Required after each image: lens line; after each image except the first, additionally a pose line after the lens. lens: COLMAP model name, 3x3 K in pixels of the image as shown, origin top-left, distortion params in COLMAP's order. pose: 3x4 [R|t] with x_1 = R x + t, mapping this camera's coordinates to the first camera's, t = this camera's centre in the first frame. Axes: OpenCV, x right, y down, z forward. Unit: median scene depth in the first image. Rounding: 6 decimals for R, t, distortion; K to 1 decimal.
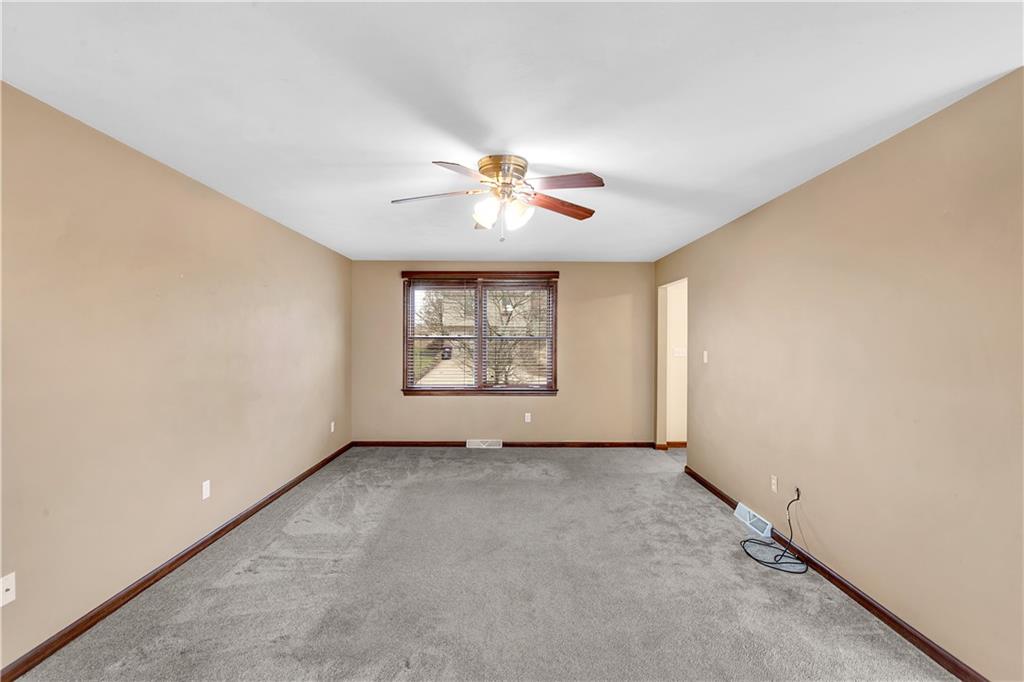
lens RADIAL K [[488.9, 0, 514.5], [0, 488.9, 337.1], [0, 0, 1]] dist [-0.022844, 0.007460]
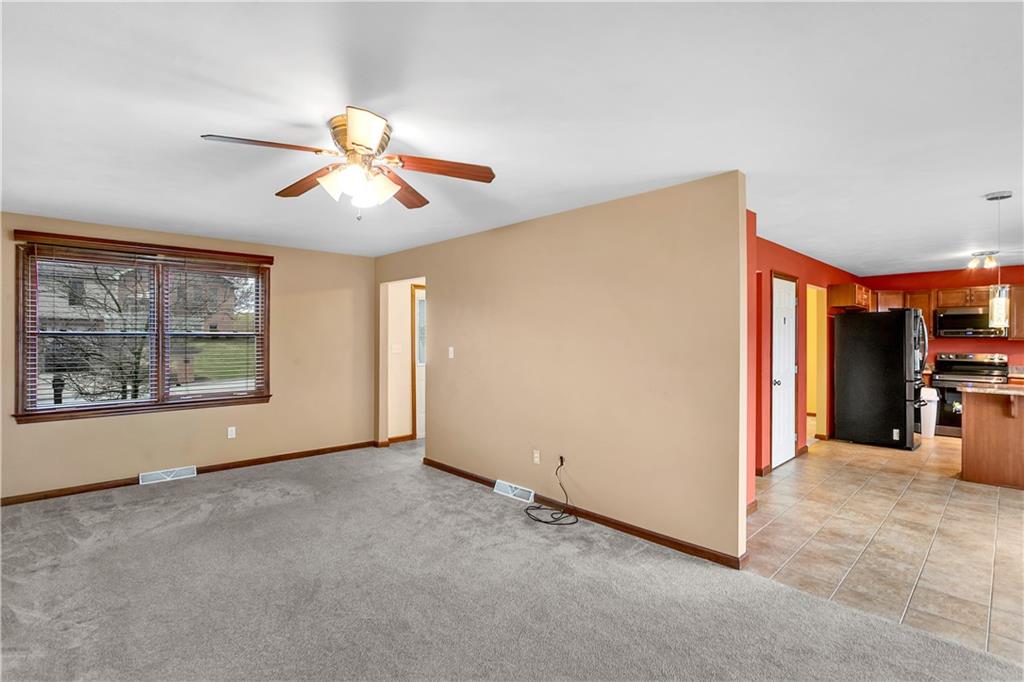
lens RADIAL K [[488.9, 0, 503.6], [0, 488.9, 337.6], [0, 0, 1]] dist [-0.022844, 0.007460]
pose [[0.725045, -0.001598, 0.688699, -0.312092], [-0.003051, 0.999980, 0.005532, 0.000918], [-0.688694, -0.006112, 0.725026, 0.161247]]
